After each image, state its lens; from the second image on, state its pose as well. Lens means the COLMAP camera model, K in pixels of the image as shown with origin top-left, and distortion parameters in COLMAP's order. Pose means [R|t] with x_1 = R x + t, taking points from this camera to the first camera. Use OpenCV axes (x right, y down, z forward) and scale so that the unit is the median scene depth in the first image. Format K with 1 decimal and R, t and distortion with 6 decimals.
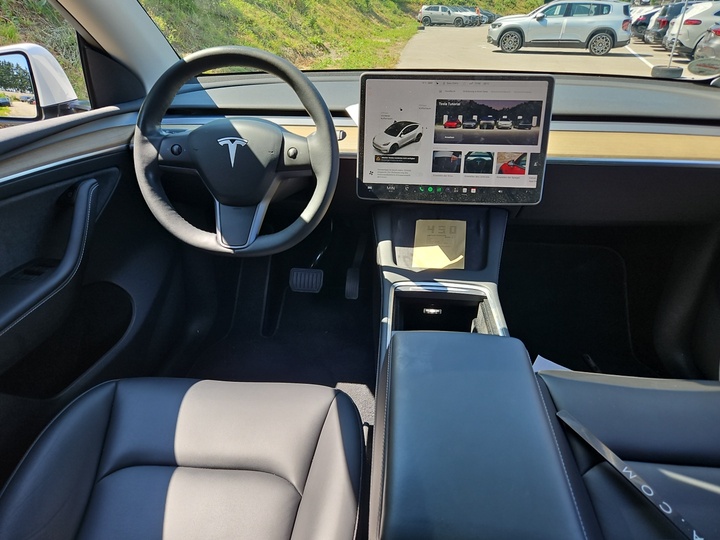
lens RADIAL K [[470.0, 0, 376.1], [0, 470.0, 268.9], [0, 0, 1]] dist [0.020302, -0.025617]
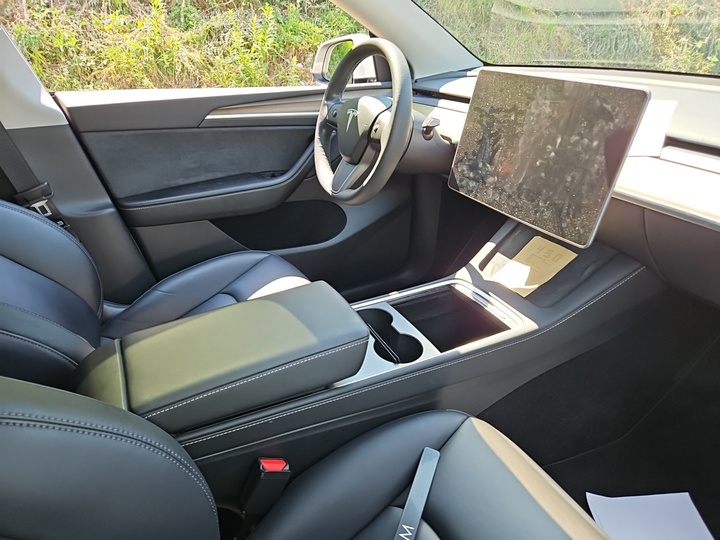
lens RADIAL K [[470.0, 0, 376.1], [0, 470.0, 268.9], [0, 0, 1]] dist [0.020302, -0.025617]
pose [[0.566876, 0.378668, -0.731616, 0.727014], [-0.370816, 0.910328, 0.183847, -0.120469], [0.735627, 0.167076, 0.656459, 0.234081]]
